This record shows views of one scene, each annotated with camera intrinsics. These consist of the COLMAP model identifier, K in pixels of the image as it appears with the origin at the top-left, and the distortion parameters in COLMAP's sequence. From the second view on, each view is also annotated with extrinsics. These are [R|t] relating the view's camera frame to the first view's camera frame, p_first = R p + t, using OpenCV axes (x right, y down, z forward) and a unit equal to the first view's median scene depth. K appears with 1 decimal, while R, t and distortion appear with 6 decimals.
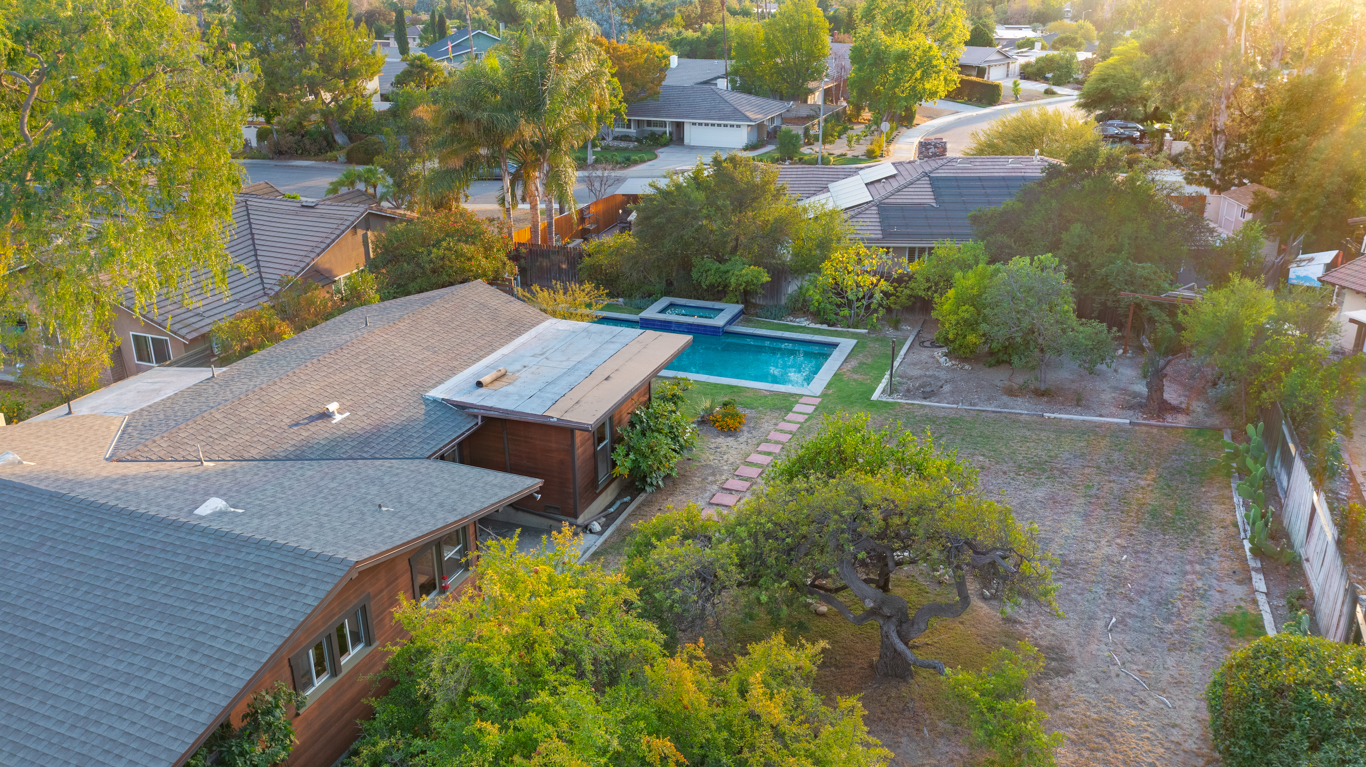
lens RADIAL K [[1087.2, 0, 687.5], [0, 1087.2, 388.8], [0, 0, 1]] dist [-0.018083, 0.010621]
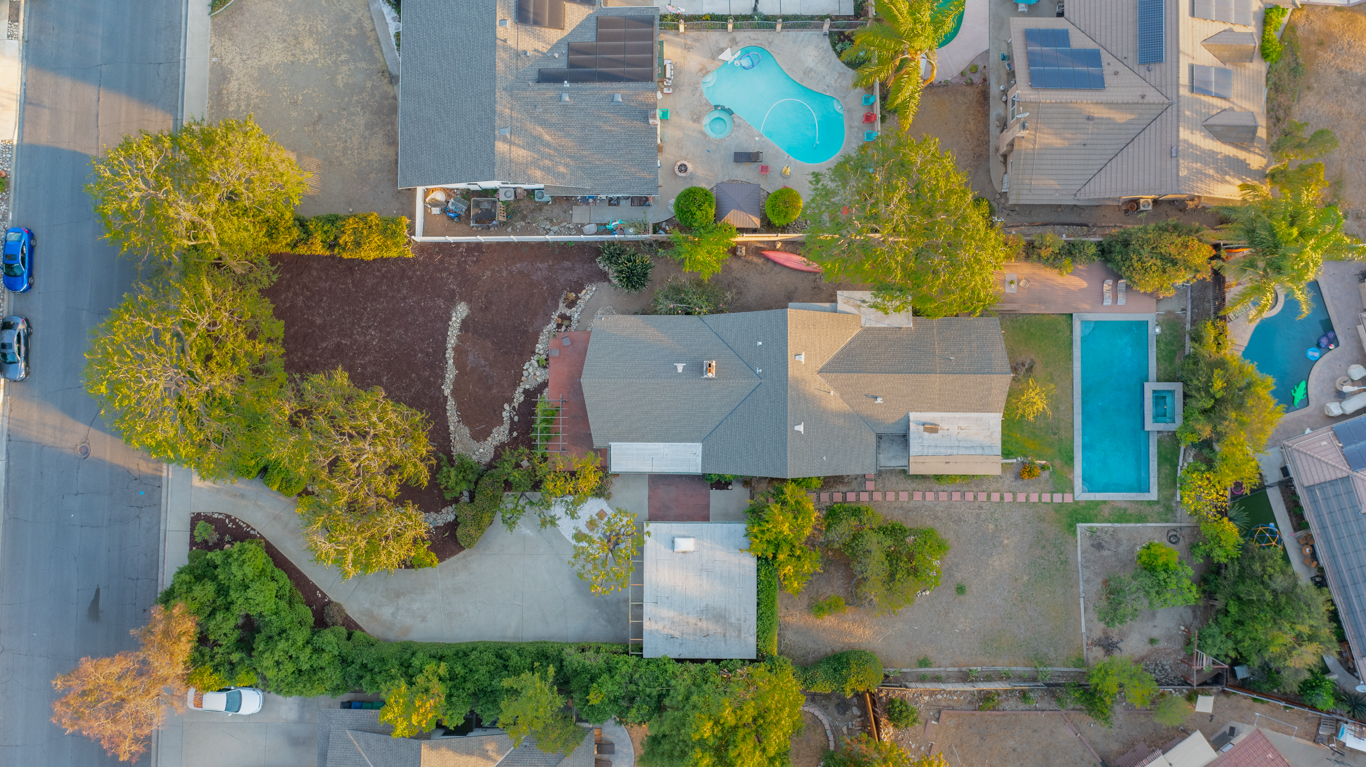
lens RADIAL K [[1087.2, 0, 687.5], [0, 1087.2, 388.8], [0, 0, 1]] dist [-0.018083, 0.010621]
pose [[0.350532, 0.936009, -0.031845, -0.233384], [-0.326049, 0.153839, 0.932752, -1.435459], [0.877963, -0.316576, 0.359111, -0.325500]]
